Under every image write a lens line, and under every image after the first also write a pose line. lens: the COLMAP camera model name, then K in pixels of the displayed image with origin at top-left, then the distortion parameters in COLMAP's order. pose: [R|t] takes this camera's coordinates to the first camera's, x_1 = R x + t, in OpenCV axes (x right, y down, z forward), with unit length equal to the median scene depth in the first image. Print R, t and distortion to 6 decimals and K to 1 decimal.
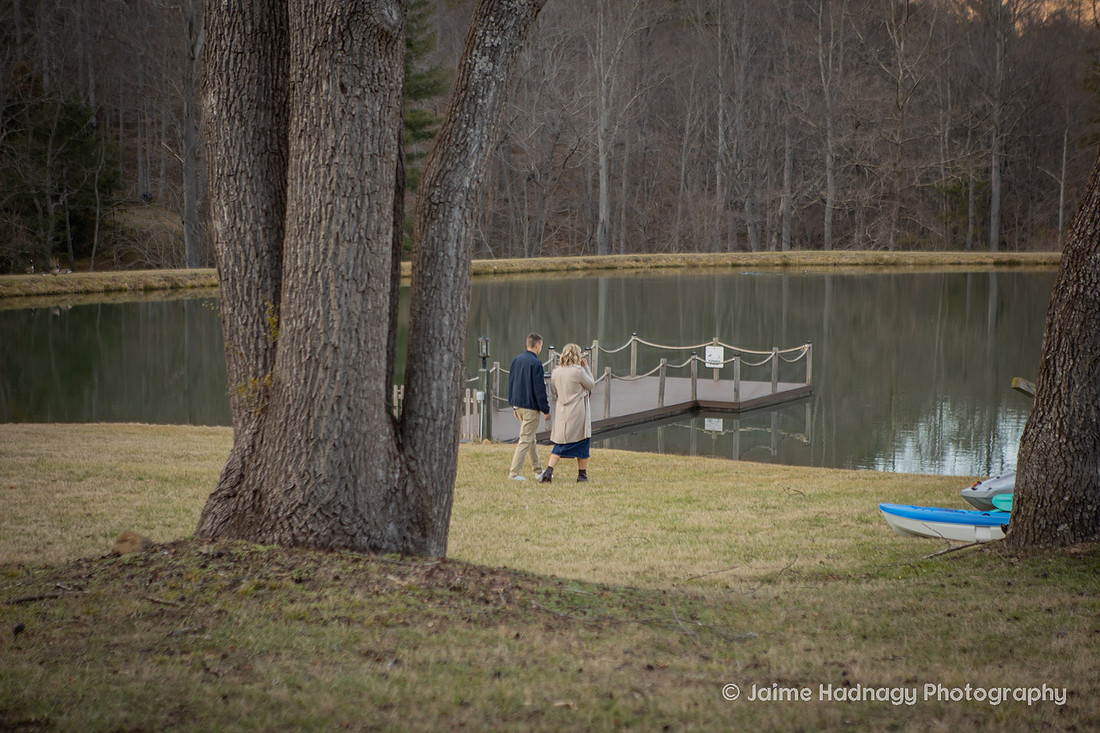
lens RADIAL K [[2142.7, 0, 543.8], [0, 2142.7, 355.5], [0, 0, 1]] dist [0.165015, 0.000000]
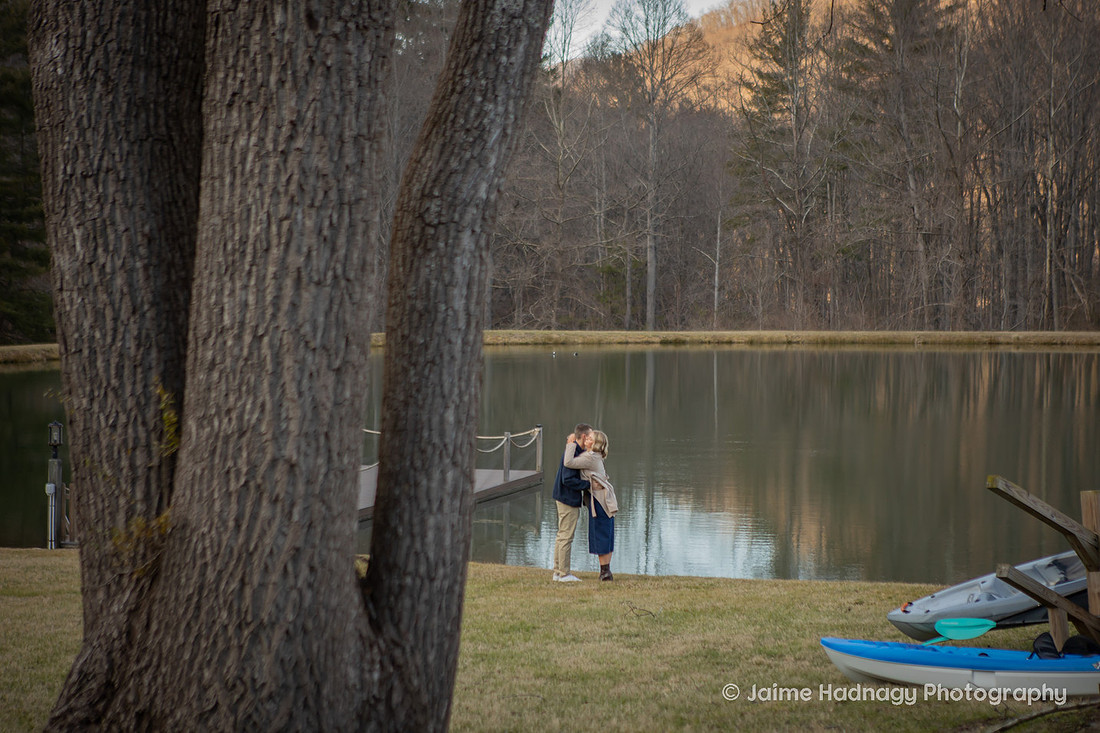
lens RADIAL K [[2142.7, 0, 549.8], [0, 2142.7, 353.8], [0, 0, 1]] dist [0.165015, 0.000000]
pose [[0.985385, -0.005836, 0.170243, -0.029661], [0.012404, 0.999218, -0.037546, -0.002592], [-0.169891, 0.039109, 0.984687, 0.095593]]
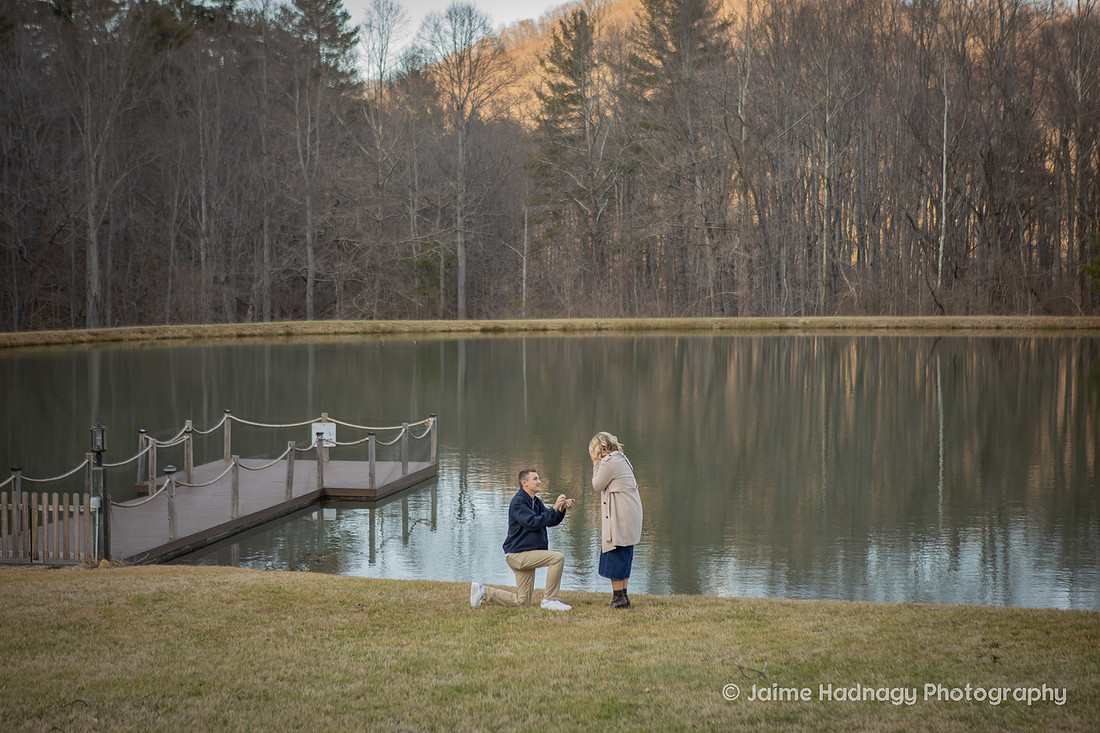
lens RADIAL K [[1904.6, 0, 535.4], [0, 1904.6, 362.9], [0, 0, 1]] dist [0.067963, 0.000000]
pose [[0.963805, -0.020382, 0.265827, -0.046183], [0.027926, 0.999307, -0.024630, -0.007649], [-0.265140, 0.031162, 0.963706, 0.240328]]
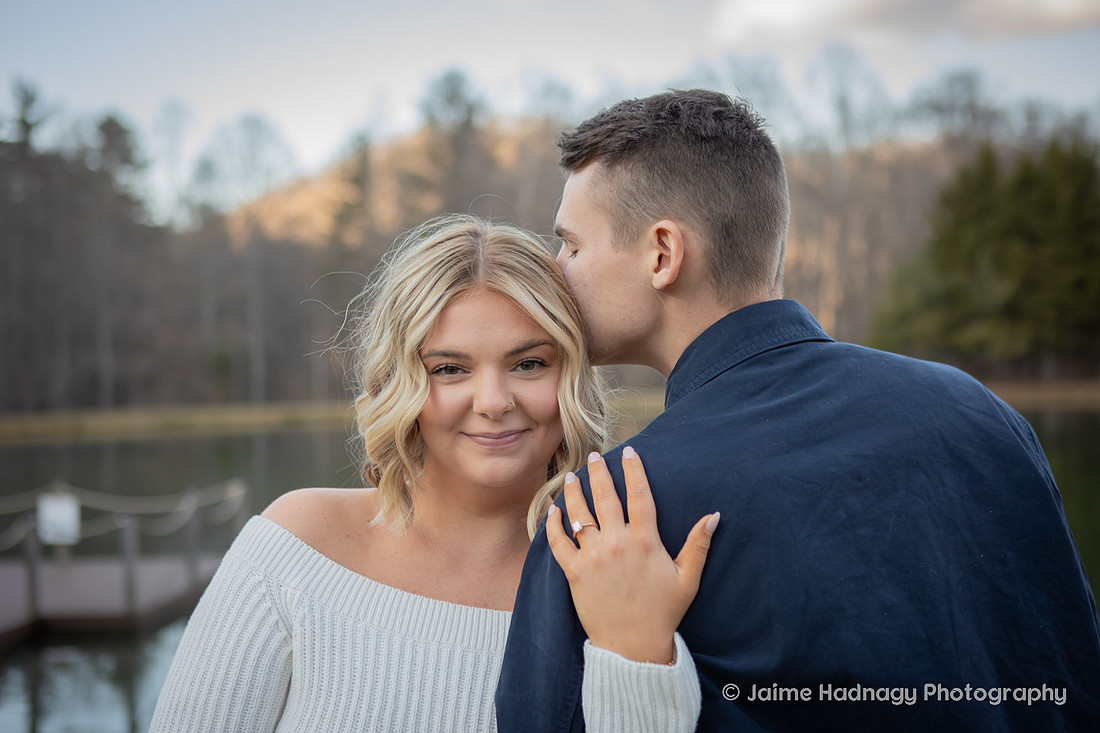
lens RADIAL K [[1632.1, 0, 524.4], [0, 1632.1, 360.6], [0, 0, 1]] dist [0.070754, 0.000000]
pose [[0.922331, -0.026137, 0.385515, 0.031027], [0.061963, 0.994803, -0.080799, 0.001661], [-0.381399, 0.098412, 0.919157, 0.606301]]
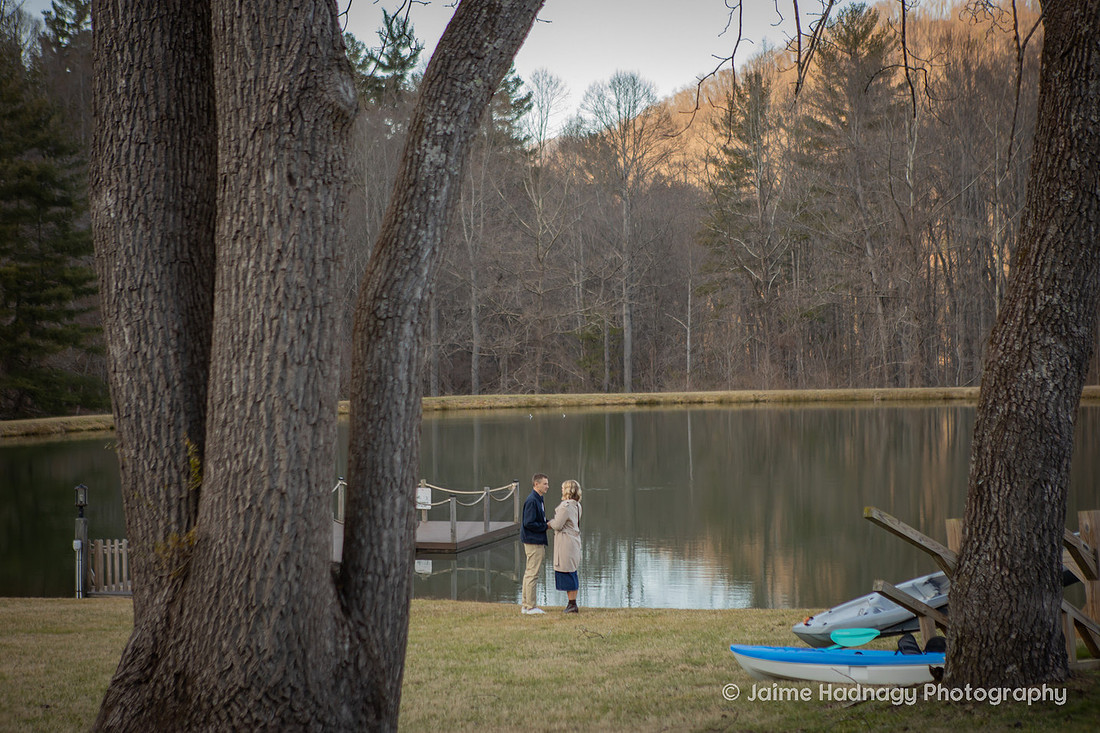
lens RADIAL K [[2031.9, 0, 522.8], [0, 2031.9, 358.5], [0, 0, 1]] dist [0.161386, 0.000000]
pose [[0.986275, -0.021159, 0.163750, -0.030982], [0.032412, 0.997269, -0.066355, -0.000085], [-0.161898, 0.070752, 0.984268, 0.049736]]
